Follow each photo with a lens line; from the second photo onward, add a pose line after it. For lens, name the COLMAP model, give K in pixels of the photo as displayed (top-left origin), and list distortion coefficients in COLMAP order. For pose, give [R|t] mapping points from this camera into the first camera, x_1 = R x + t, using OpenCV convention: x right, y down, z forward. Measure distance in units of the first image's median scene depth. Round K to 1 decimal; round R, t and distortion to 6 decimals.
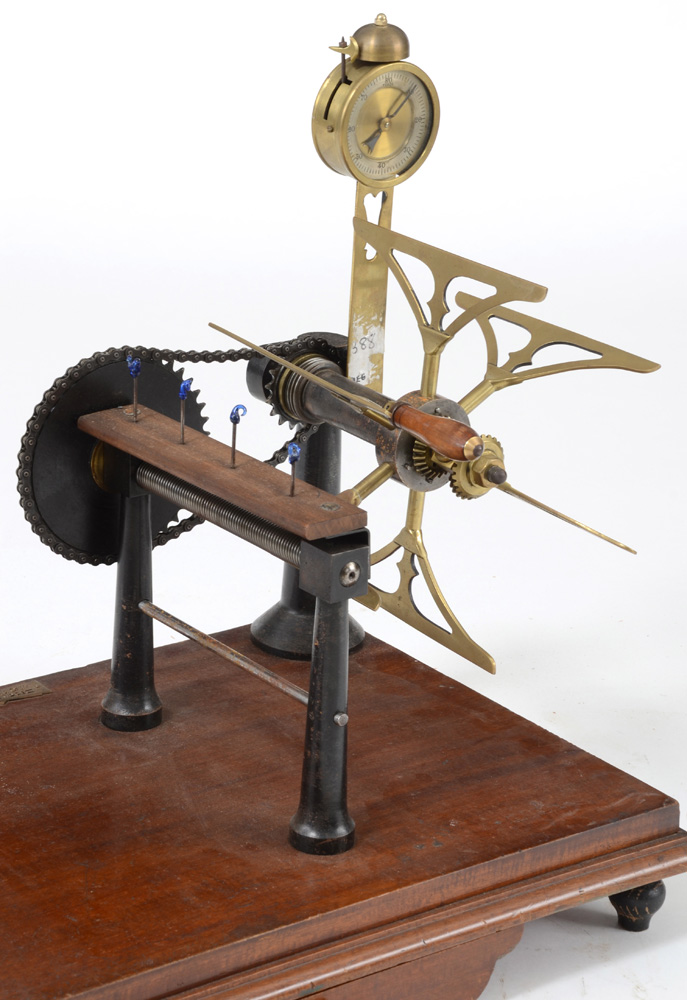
lens RADIAL K [[2764.1, 0, 348.9], [0, 2764.1, 485.9], [0, 0, 1]] dist [0.628802, 0.000000]
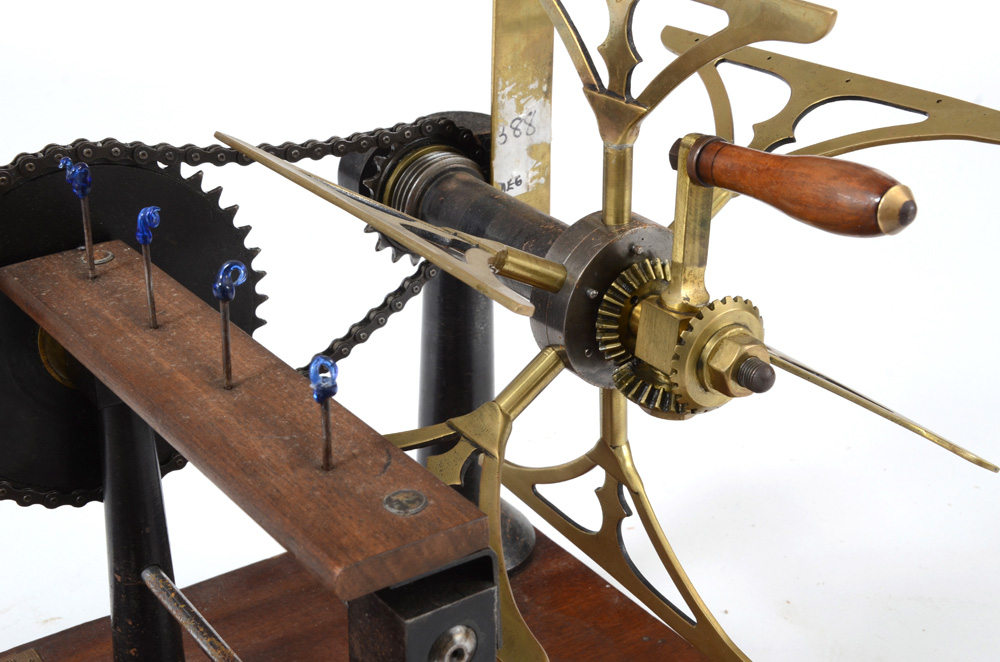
lens RADIAL K [[1502.3, 0, 505.6], [0, 1502.3, 330.0], [0, 0, 1]] dist [0.152141, 0.000000]
pose [[0.998799, -0.011872, -0.047533, 0.019274], [0.015802, 0.996410, 0.083175, -0.036285], [0.046375, -0.083826, 0.995401, 0.696880]]
